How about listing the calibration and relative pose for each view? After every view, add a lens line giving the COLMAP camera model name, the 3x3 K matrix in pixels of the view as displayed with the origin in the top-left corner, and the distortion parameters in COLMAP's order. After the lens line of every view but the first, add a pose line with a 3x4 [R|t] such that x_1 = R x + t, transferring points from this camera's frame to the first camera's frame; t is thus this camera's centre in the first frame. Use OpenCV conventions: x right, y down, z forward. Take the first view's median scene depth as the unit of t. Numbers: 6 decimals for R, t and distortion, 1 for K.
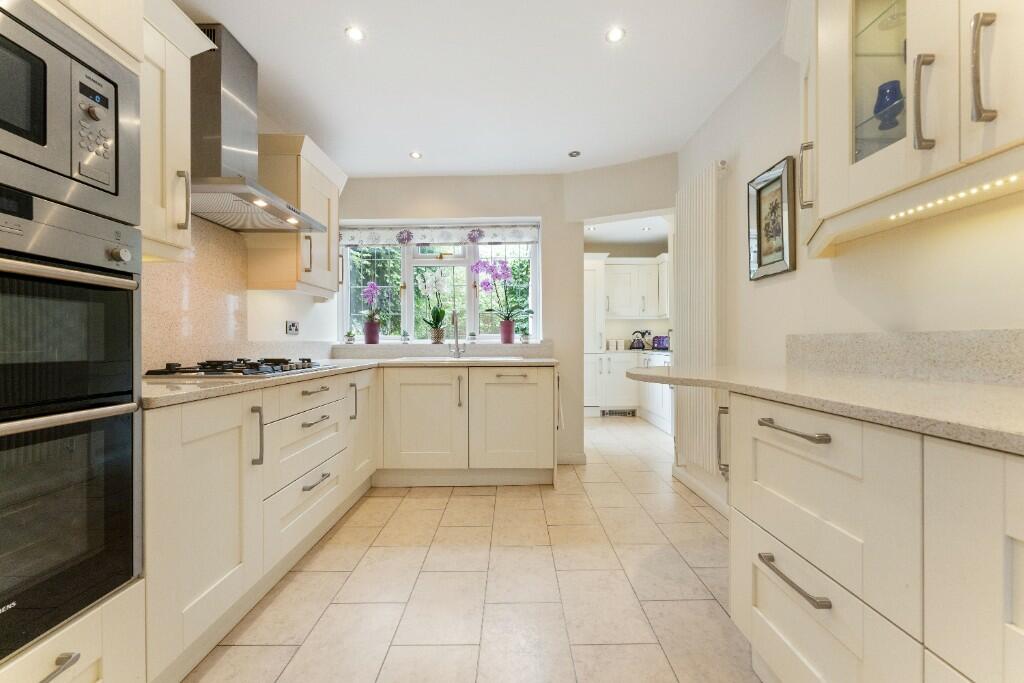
lens RADIAL K [[416.2, 0, 512.0], [0, 416.2, 341.5], [0, 0, 1]] dist [0.000648, 0.000224]
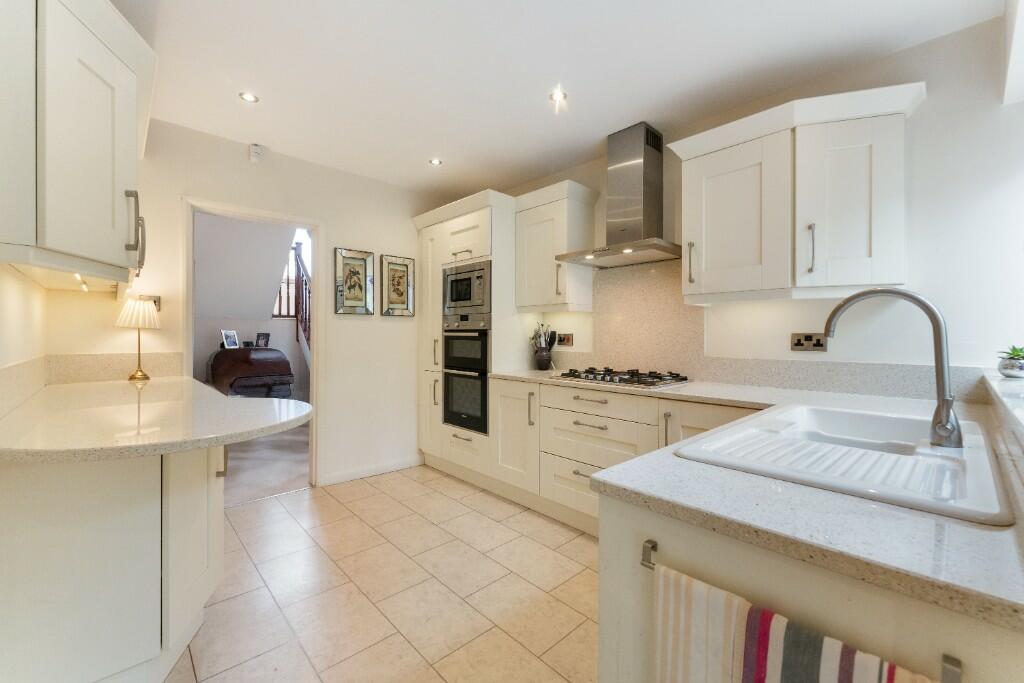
lens RADIAL K [[416.2, 0, 512.0], [0, 416.2, 341.5], [0, 0, 1]] dist [0.000648, 0.000224]
pose [[-0.731482, 0.006715, -0.681828, 0.494733], [-0.002483, 0.999919, 0.012511, -0.061386], [0.681856, 0.010845, -0.731406, 1.701957]]
